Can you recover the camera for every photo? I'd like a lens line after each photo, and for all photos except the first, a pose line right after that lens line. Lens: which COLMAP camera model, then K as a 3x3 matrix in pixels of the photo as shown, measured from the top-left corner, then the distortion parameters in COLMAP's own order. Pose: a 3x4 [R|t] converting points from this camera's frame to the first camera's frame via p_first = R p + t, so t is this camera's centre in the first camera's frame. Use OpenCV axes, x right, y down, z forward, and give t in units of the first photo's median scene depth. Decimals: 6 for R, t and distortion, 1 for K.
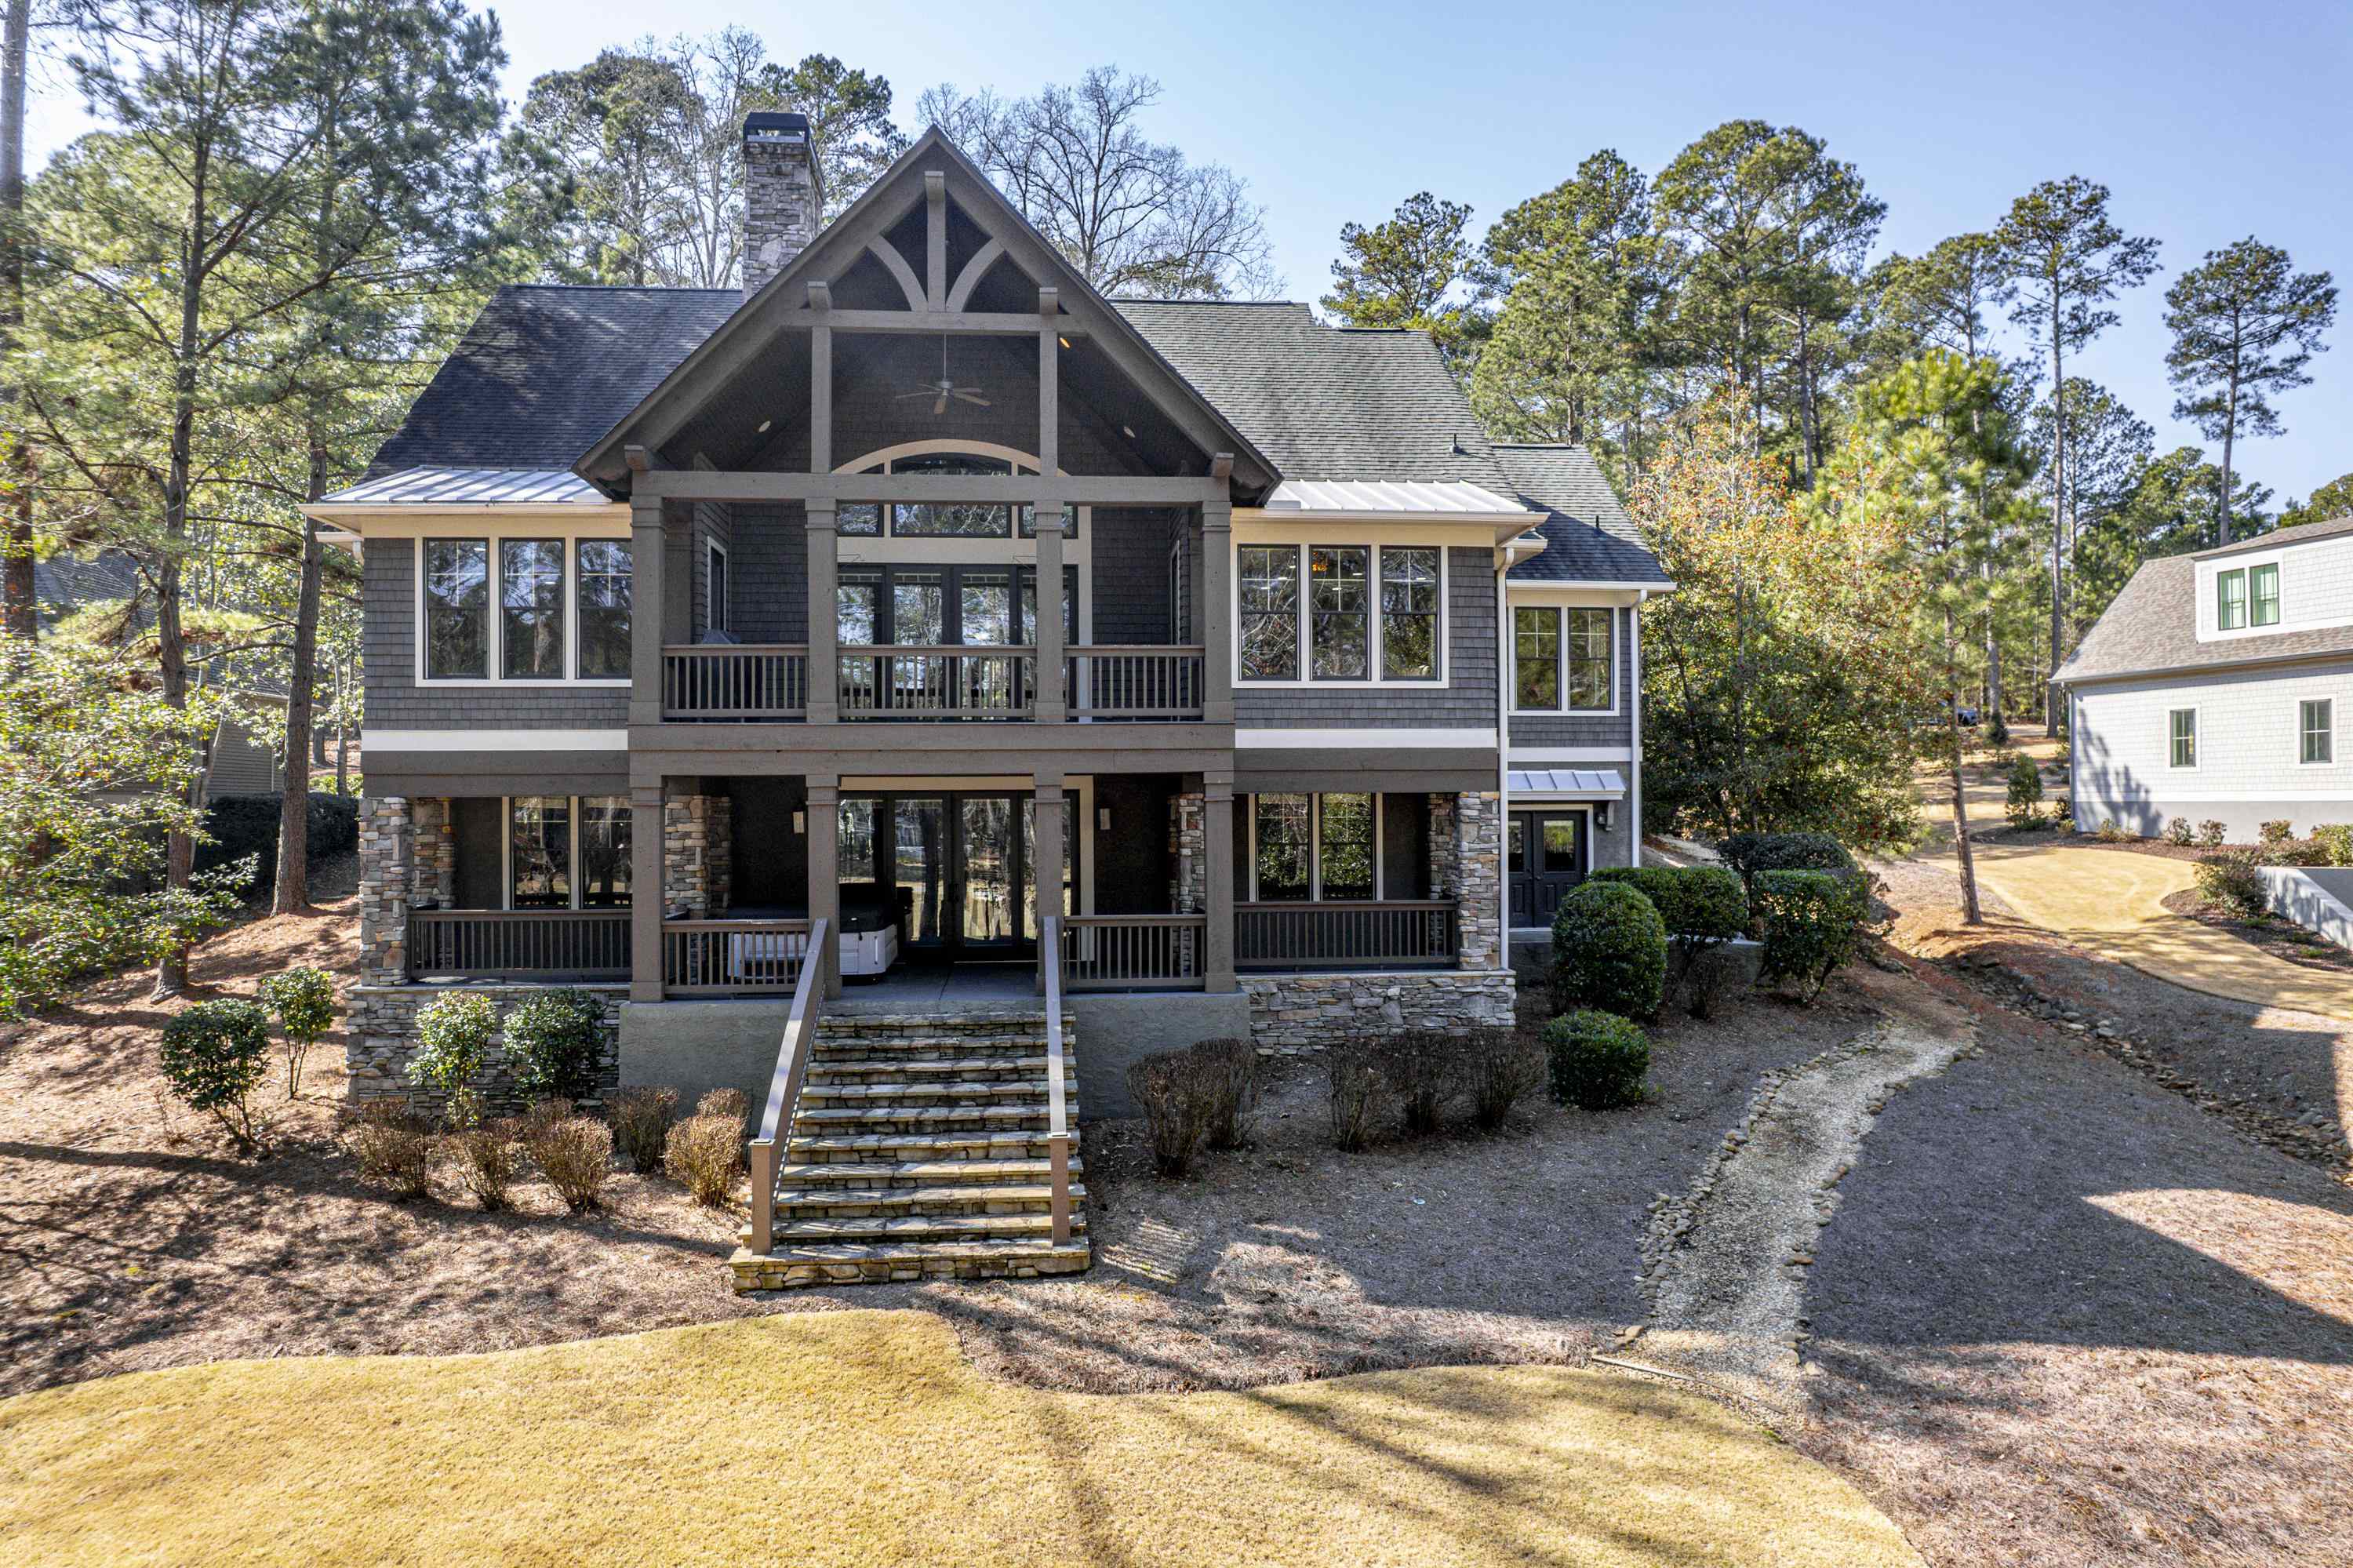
lens RADIAL K [[1514.6, 0, 1176.5], [0, 1514.6, 784.0], [0, 0, 1]] dist [-0.082446, 0.073811]
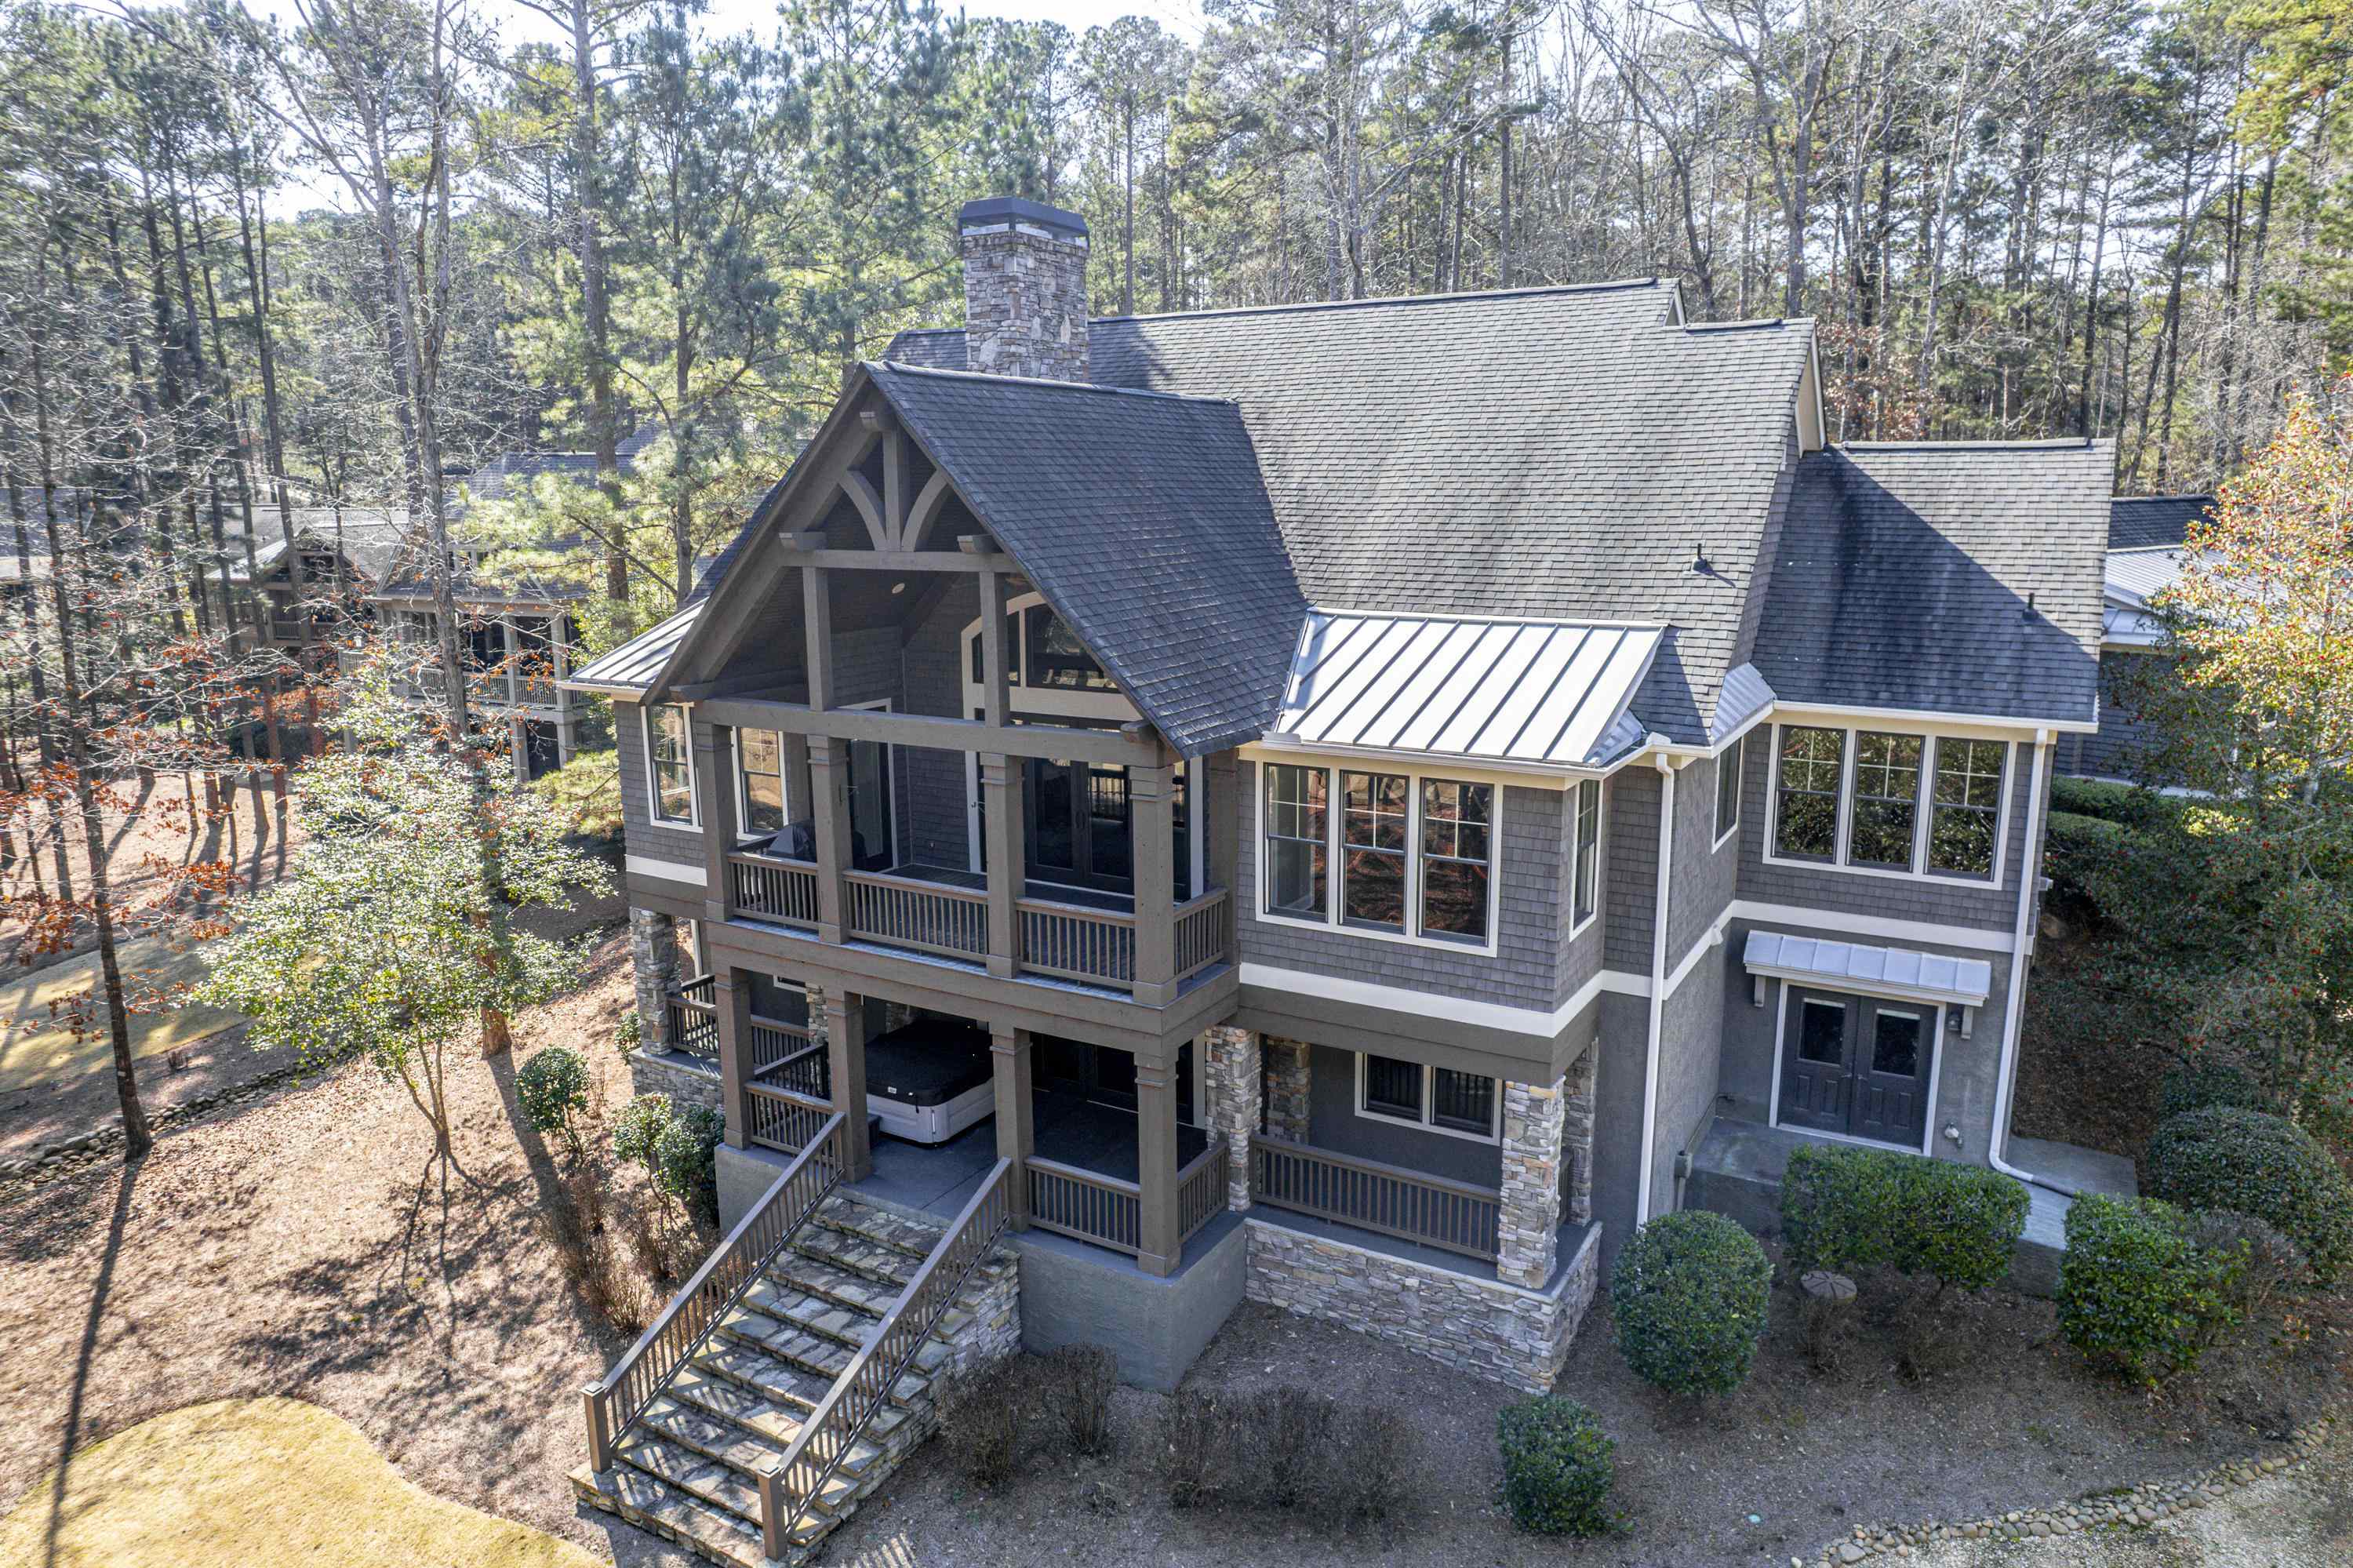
lens RADIAL K [[1514.6, 0, 1176.5], [0, 1514.6, 784.0], [0, 0, 1]] dist [-0.082446, 0.073811]
pose [[0.807039, 0.115324, -0.579128, 0.532317], [0.012241, 0.977265, 0.211666, -0.349537], [0.590372, -0.177912, 0.787279, 0.300376]]
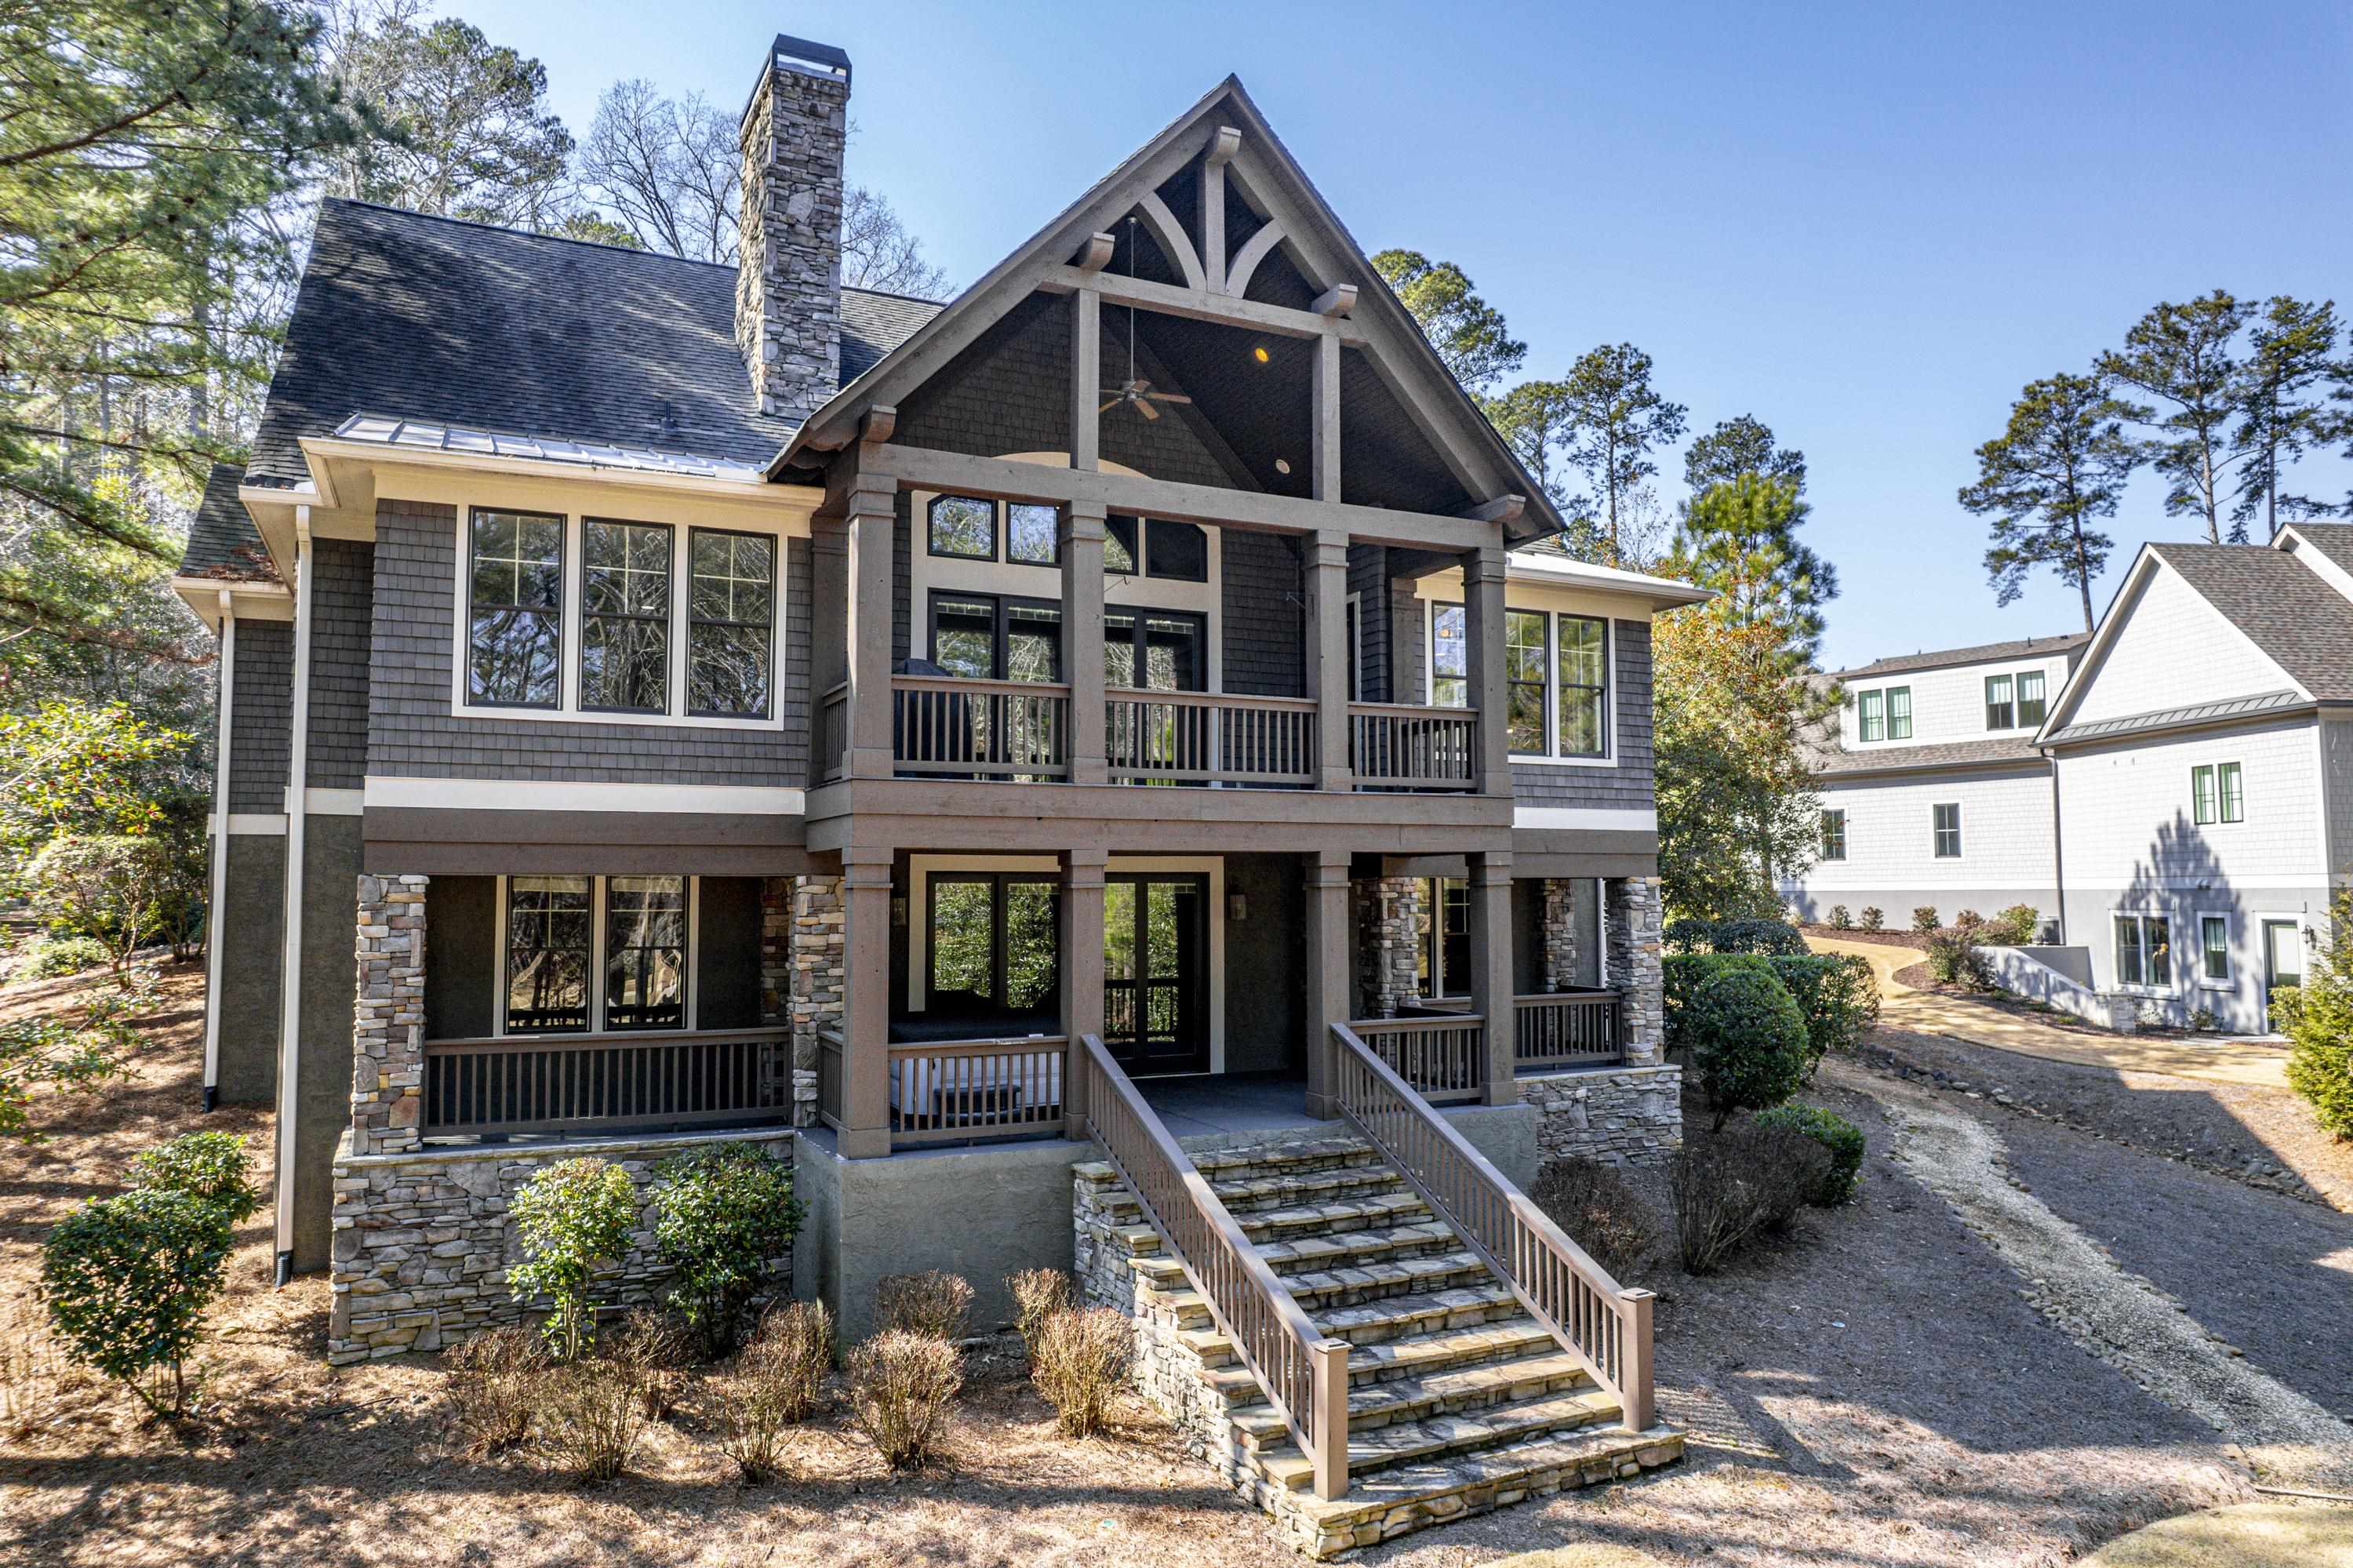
lens RADIAL K [[1514.6, 0, 1176.5], [0, 1514.6, 784.0], [0, 0, 1]] dist [-0.082446, 0.073811]
pose [[0.934801, 0.027345, 0.354119, -0.440599], [-0.006062, 0.998115, -0.061072, 0.006825], [-0.355121, 0.054943, 0.933204, 0.232520]]
